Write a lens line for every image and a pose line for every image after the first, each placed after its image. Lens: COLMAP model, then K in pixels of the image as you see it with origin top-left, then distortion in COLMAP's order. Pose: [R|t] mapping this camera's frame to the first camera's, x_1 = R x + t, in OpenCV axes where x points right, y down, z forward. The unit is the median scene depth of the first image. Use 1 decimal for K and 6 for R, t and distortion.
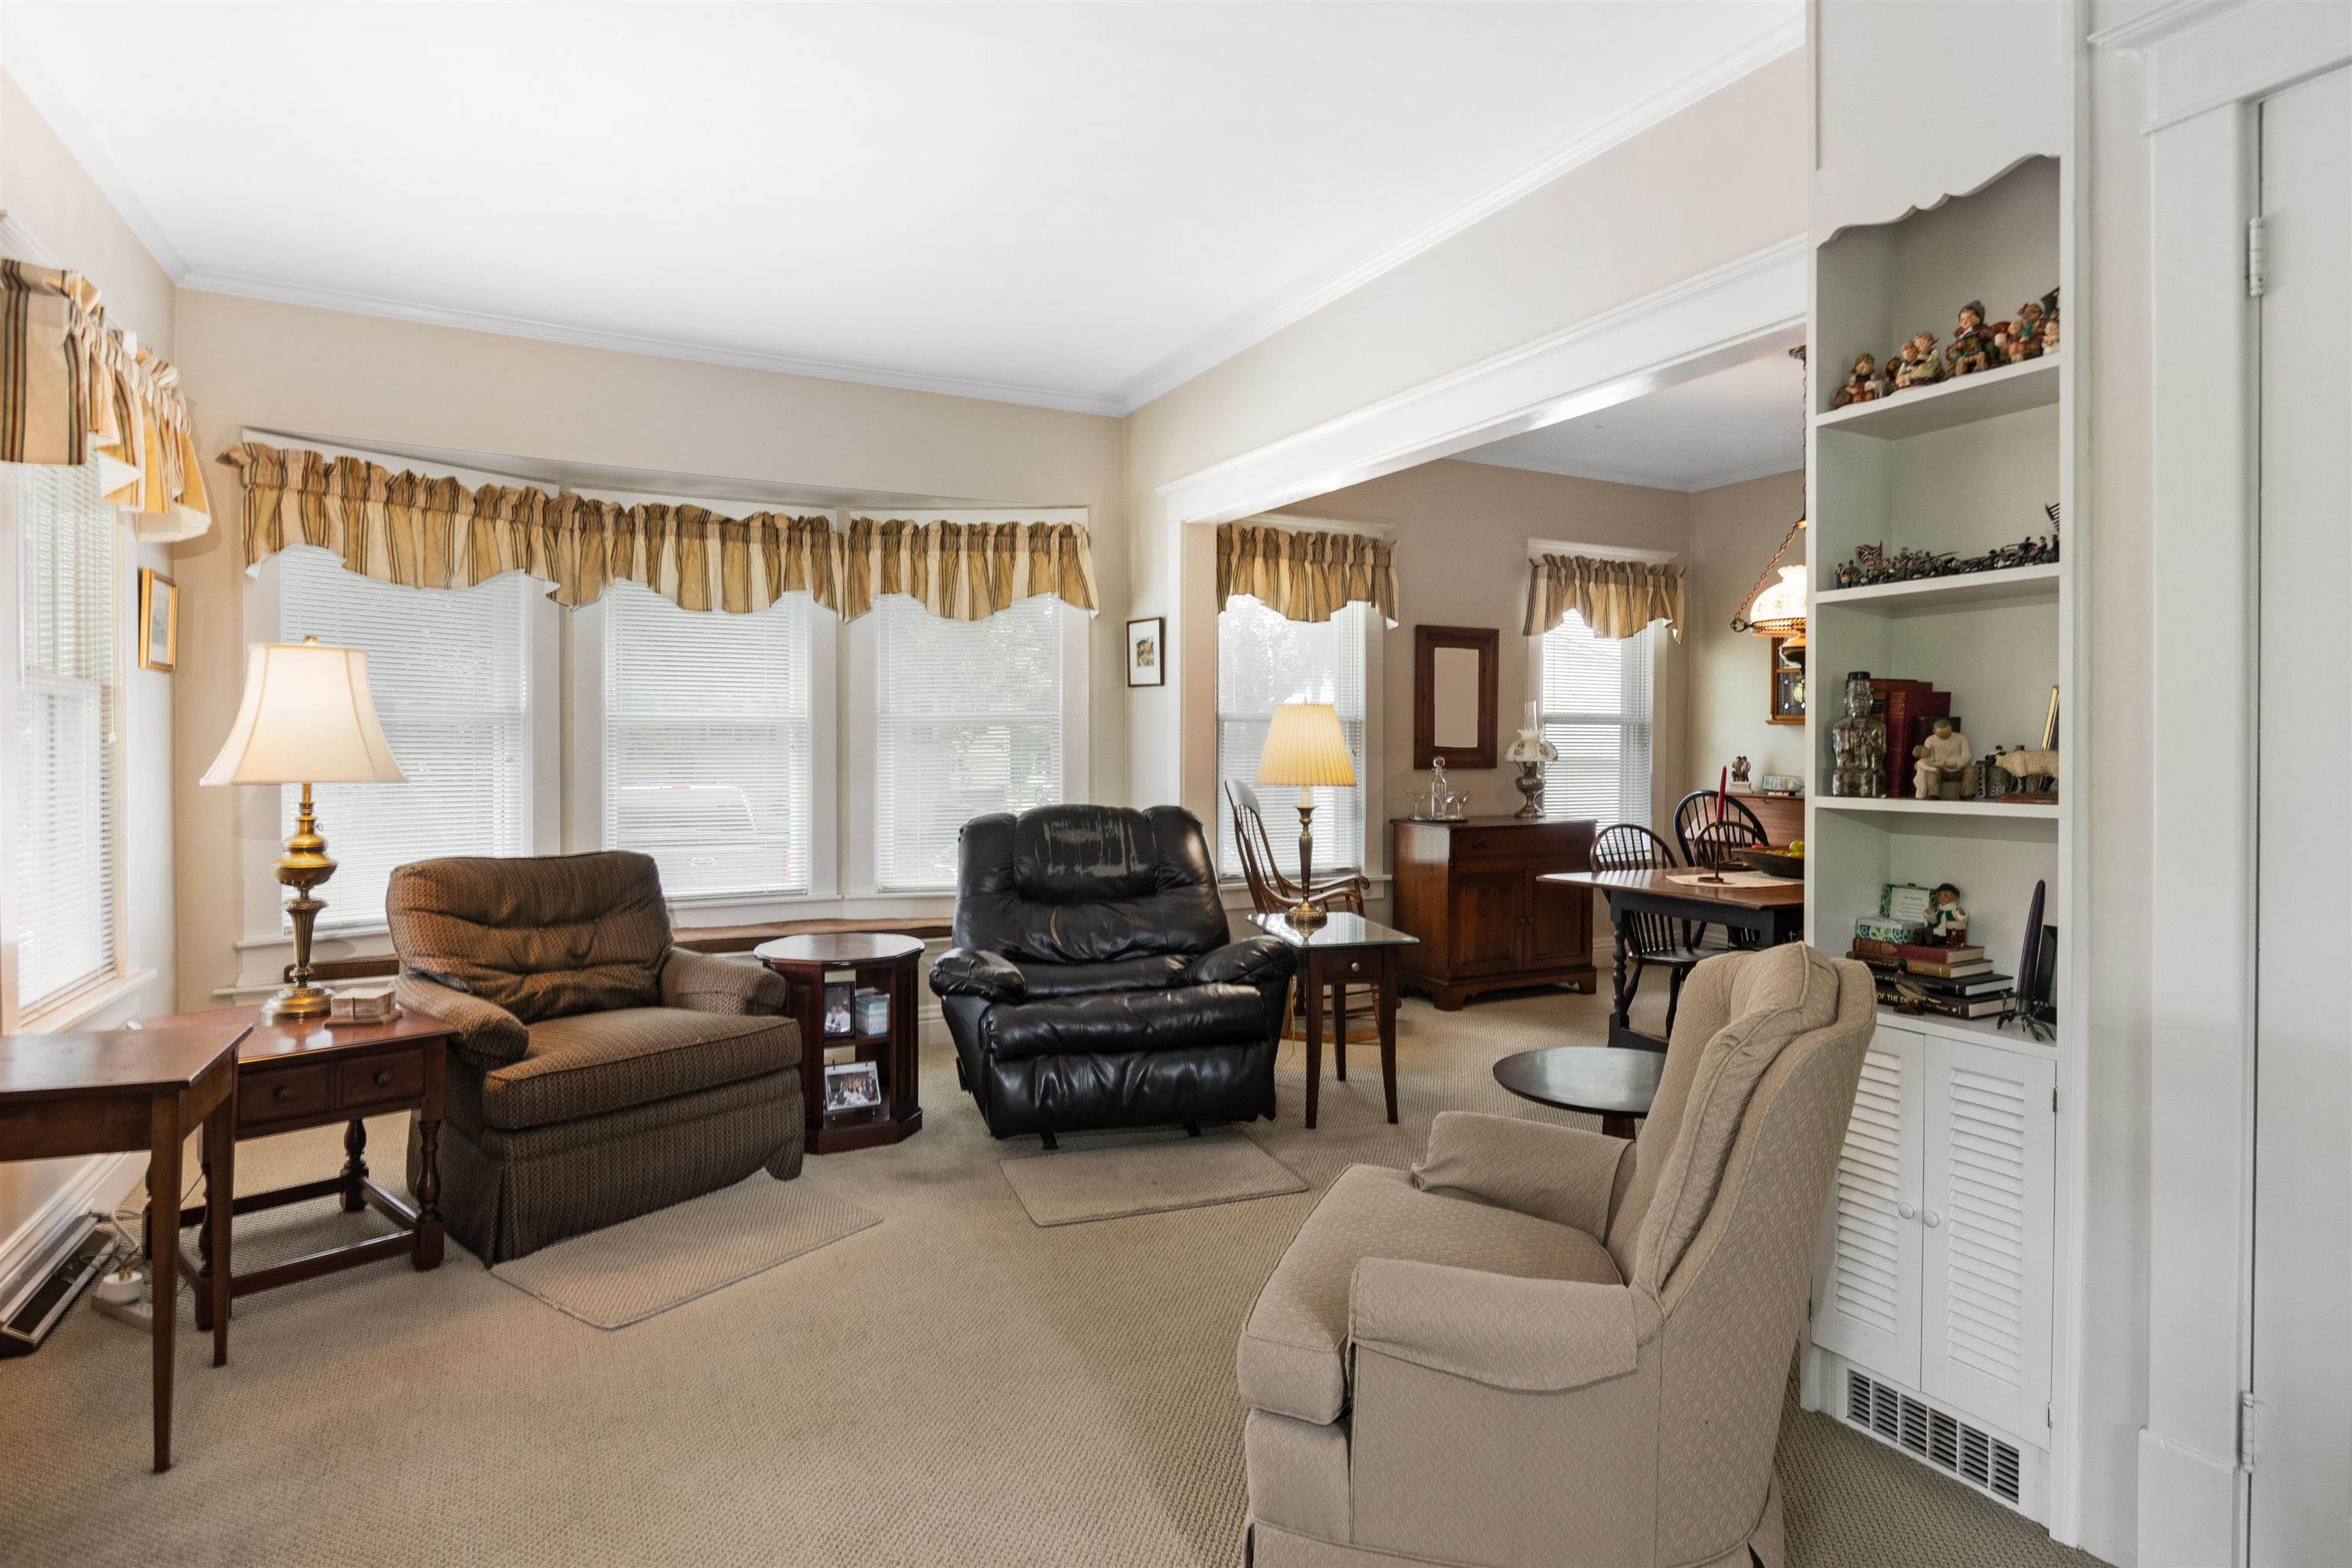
lens RADIAL K [[1237.6, 0, 1177.7], [0, 1237.6, 757.3], [0, 0, 1]] dist [-0.001534, -0.000142]
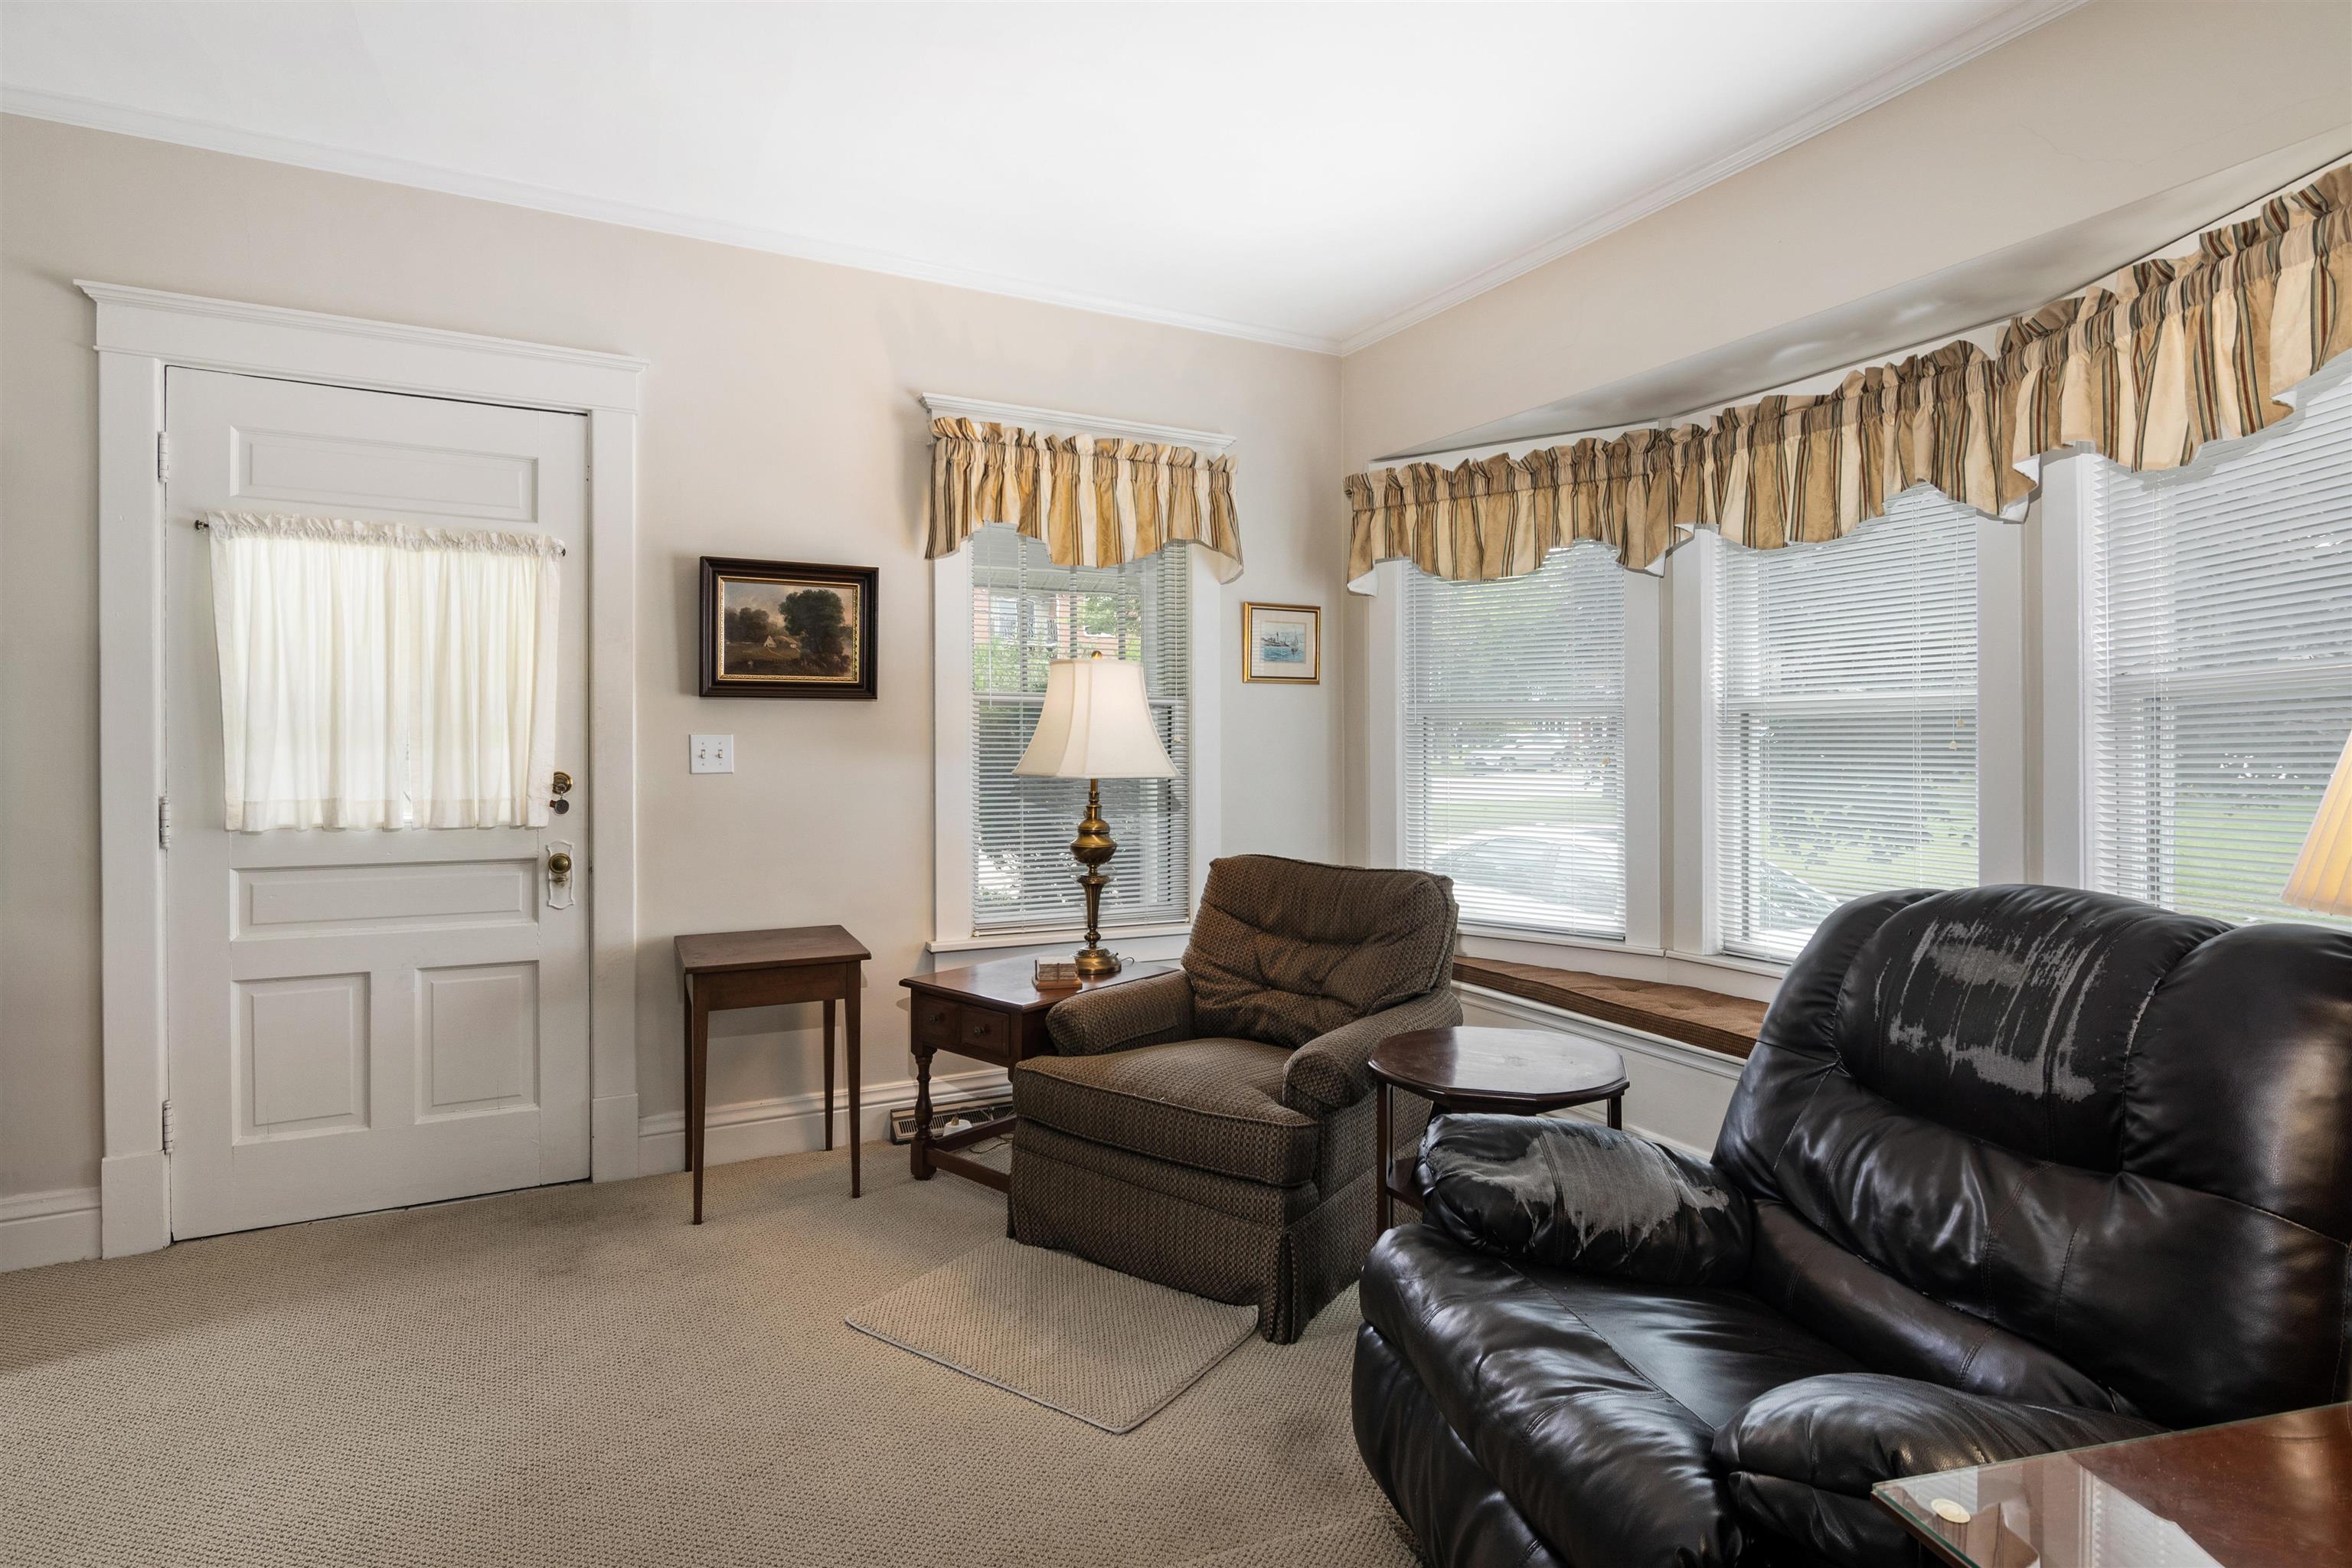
lens RADIAL K [[1182.7, 0, 1163.9], [0, 1182.7, 770.3], [0, 0, 1]] dist [-0.004975, 0.000249]
pose [[0.011623, 0.019020, -0.999752, 0.307322], [-0.008068, 0.999788, 0.018927, -0.005016], [0.999900, 0.007846, 0.011774, 0.755164]]
